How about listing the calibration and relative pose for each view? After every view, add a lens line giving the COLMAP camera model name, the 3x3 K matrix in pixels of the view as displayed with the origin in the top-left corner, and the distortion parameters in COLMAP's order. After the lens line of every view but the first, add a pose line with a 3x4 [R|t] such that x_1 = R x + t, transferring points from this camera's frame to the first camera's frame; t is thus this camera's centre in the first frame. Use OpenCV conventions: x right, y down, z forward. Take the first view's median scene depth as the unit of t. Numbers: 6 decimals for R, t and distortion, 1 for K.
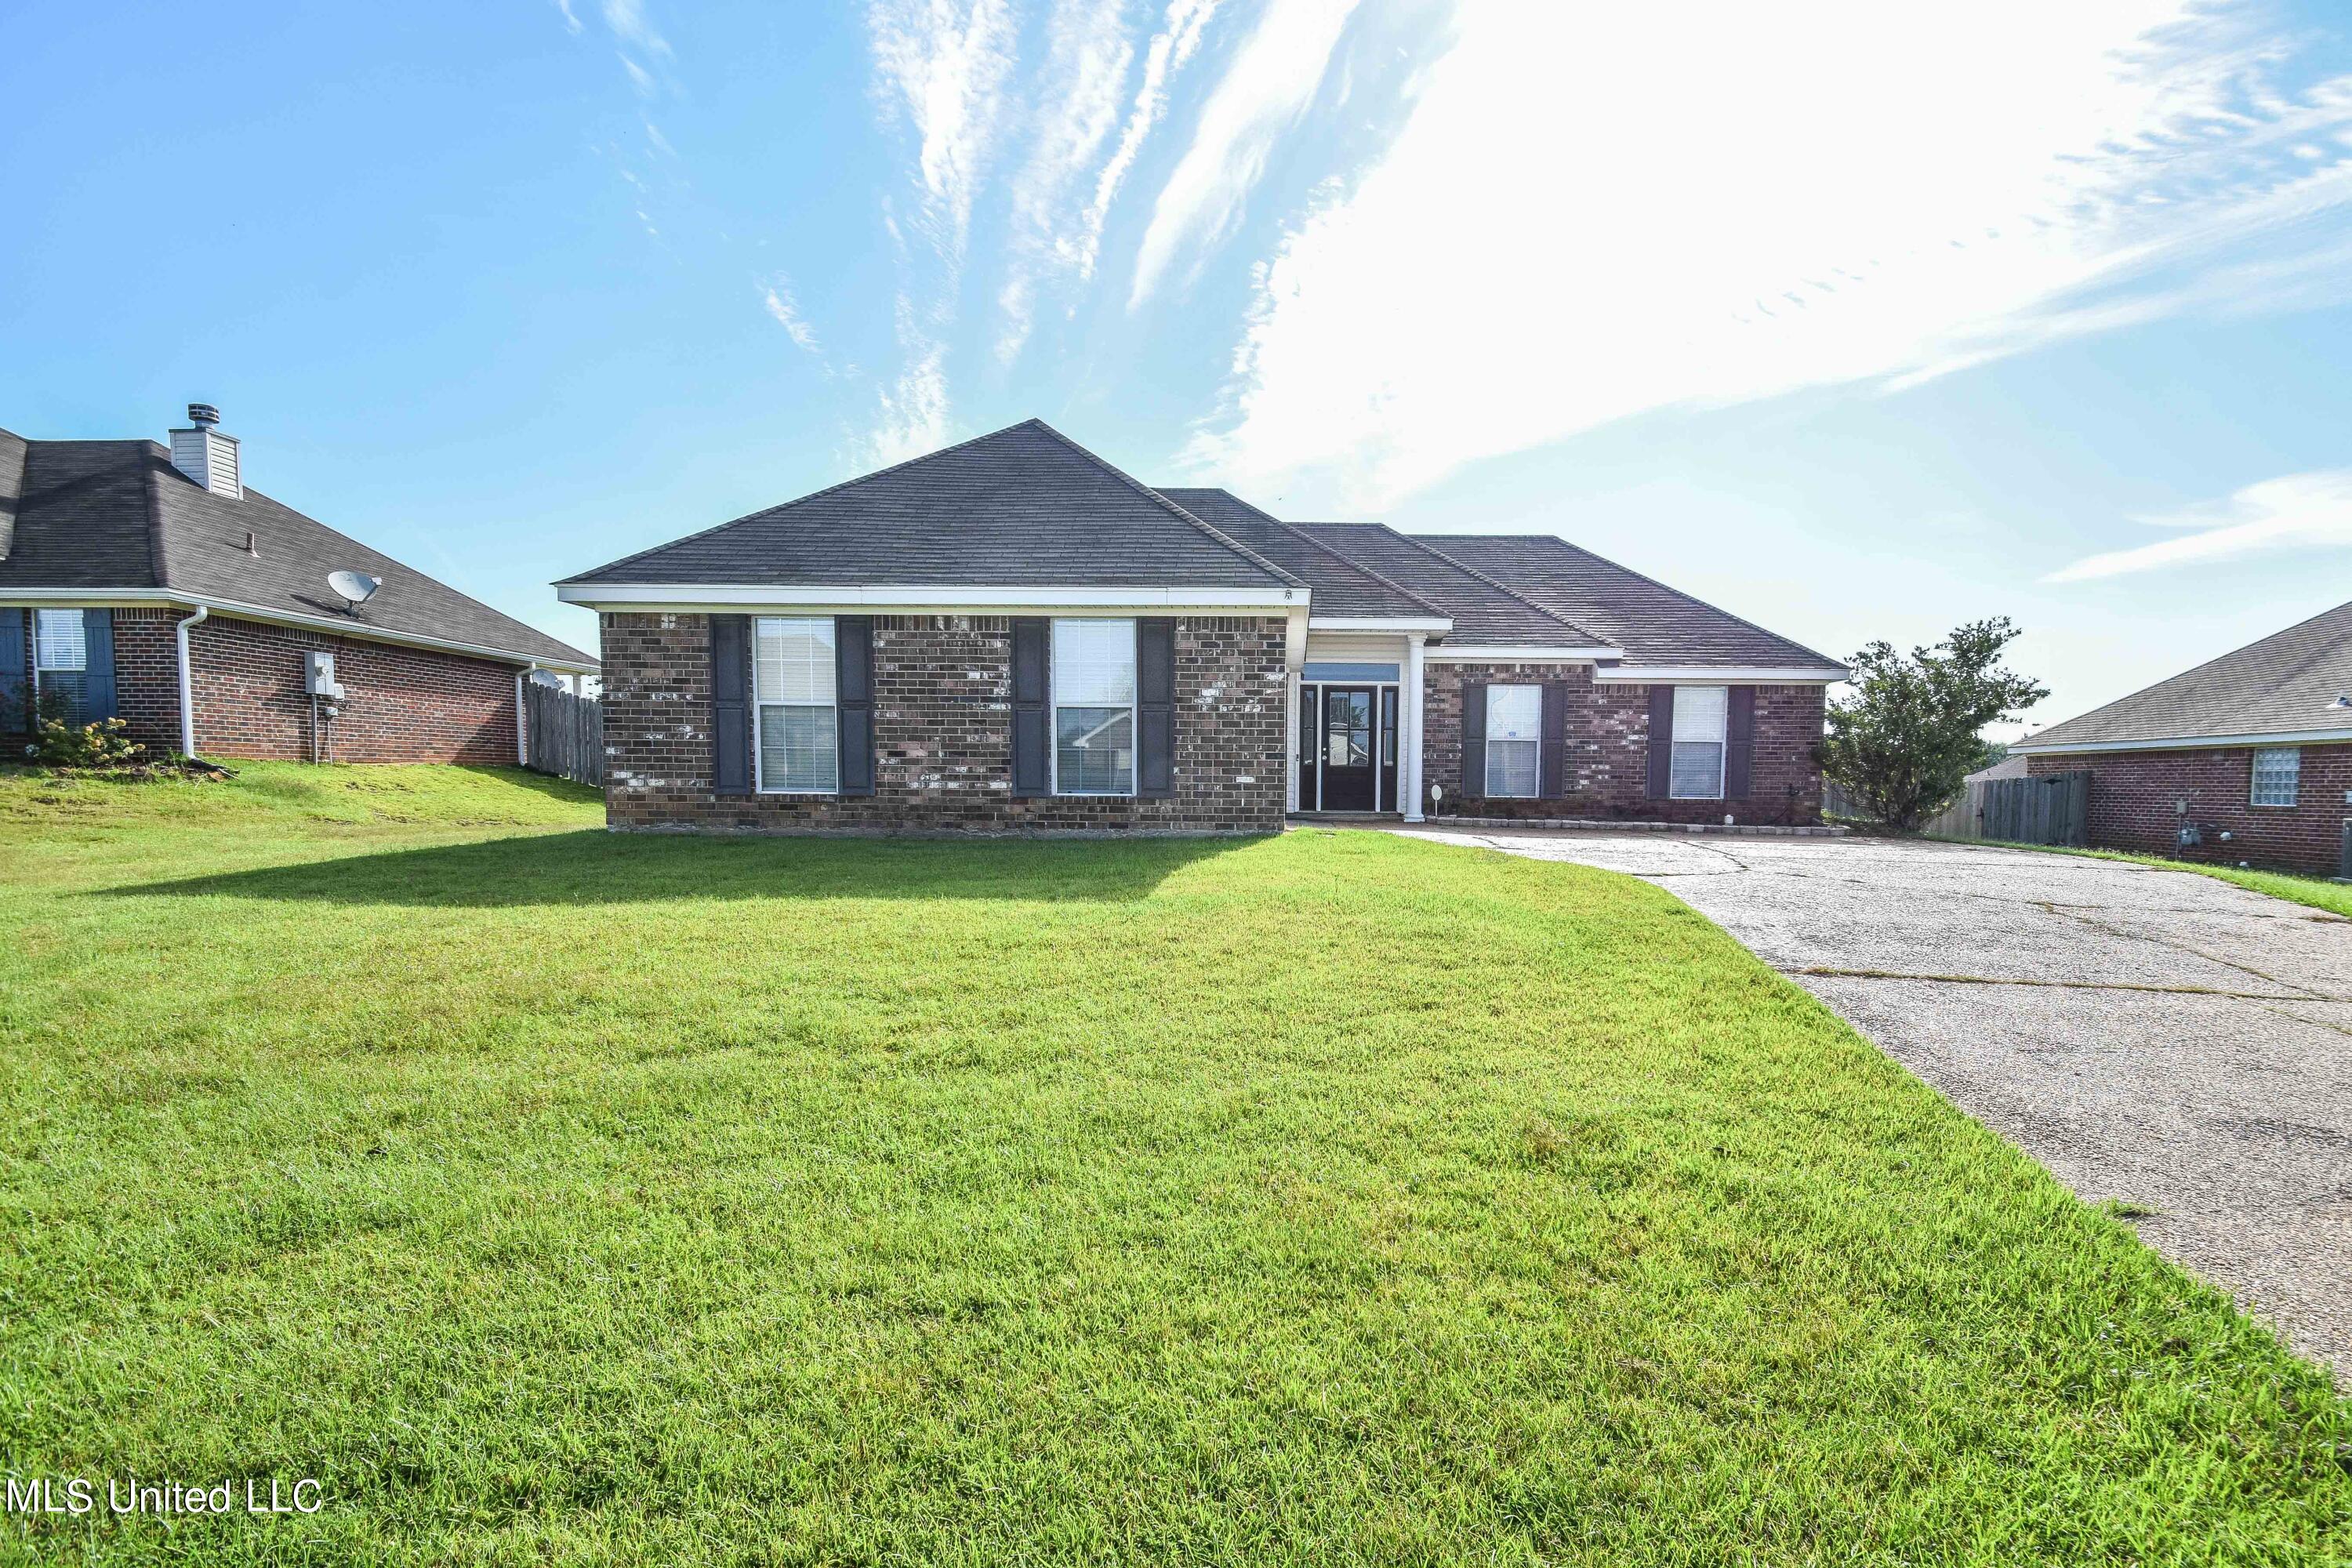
lens RADIAL K [[1045.2, 0, 1172.3], [0, 1045.2, 826.2], [0, 0, 1]] dist [0.019923, -0.021771]
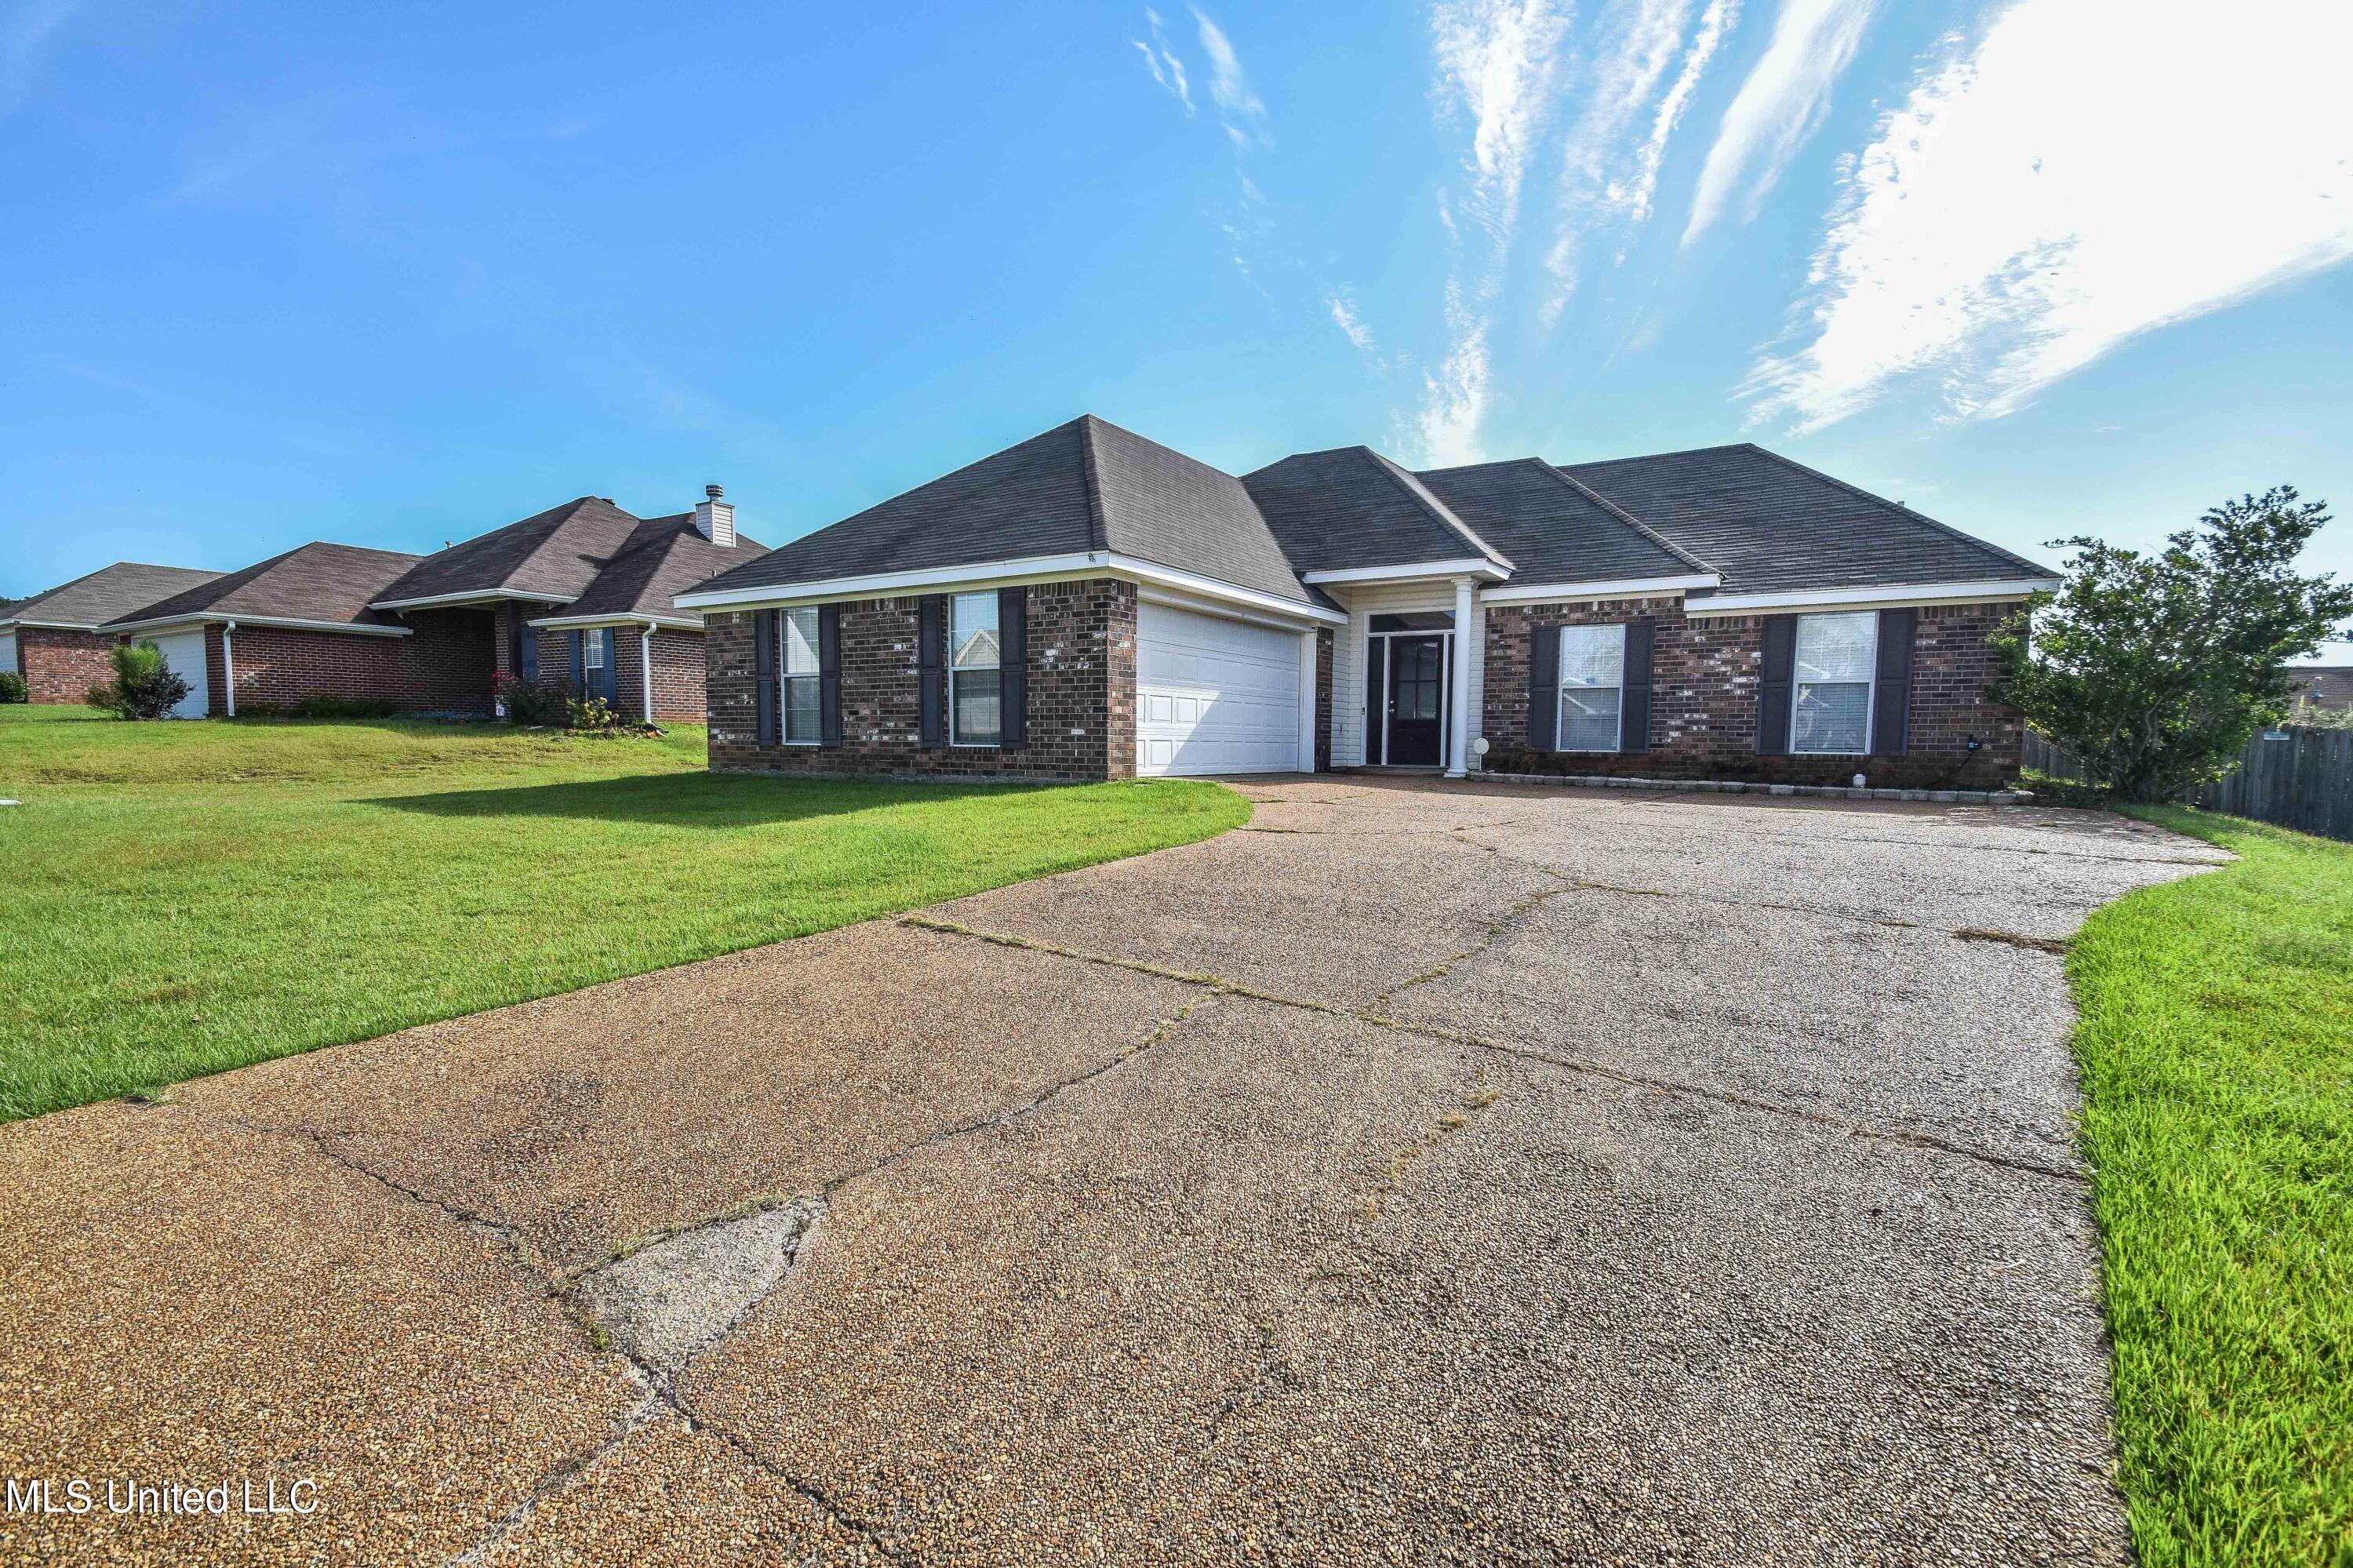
lens RADIAL K [[998.7, 0, 1263.4], [0, 998.7, 796.7], [0, 0, 1]] dist [0.031036, -0.031895]
pose [[0.880606, 0.023938, -0.473244, 0.485840], [-0.017925, 0.999691, 0.017212, 0.000911], [0.473510, -0.006674, 0.880763, 0.118699]]
